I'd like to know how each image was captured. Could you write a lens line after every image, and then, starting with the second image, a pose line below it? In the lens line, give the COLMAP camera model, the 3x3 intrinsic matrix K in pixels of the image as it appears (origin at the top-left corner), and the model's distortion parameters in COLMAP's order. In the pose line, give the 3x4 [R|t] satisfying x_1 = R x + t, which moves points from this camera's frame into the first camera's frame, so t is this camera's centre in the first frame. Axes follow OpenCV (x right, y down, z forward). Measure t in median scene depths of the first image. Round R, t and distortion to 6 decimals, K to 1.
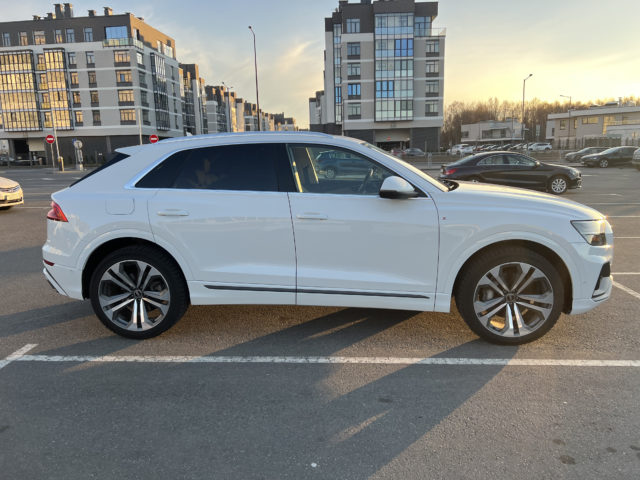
lens RADIAL K [[482.0, 0, 316.4], [0, 482.0, 241.2], [0, 0, 1]] dist [0.034014, -0.014674]
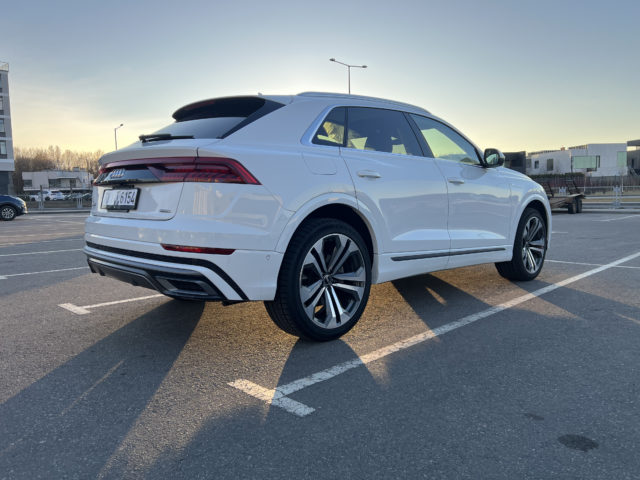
lens RADIAL K [[482.0, 0, 316.4], [0, 482.0, 238.9], [0, 0, 1]] dist [0.034014, -0.014674]
pose [[0.657642, -0.054866, 0.751330, -0.969441], [0.137722, 0.989292, -0.048305, 0.079771], [-0.740635, 0.135242, 0.658157, 0.508172]]
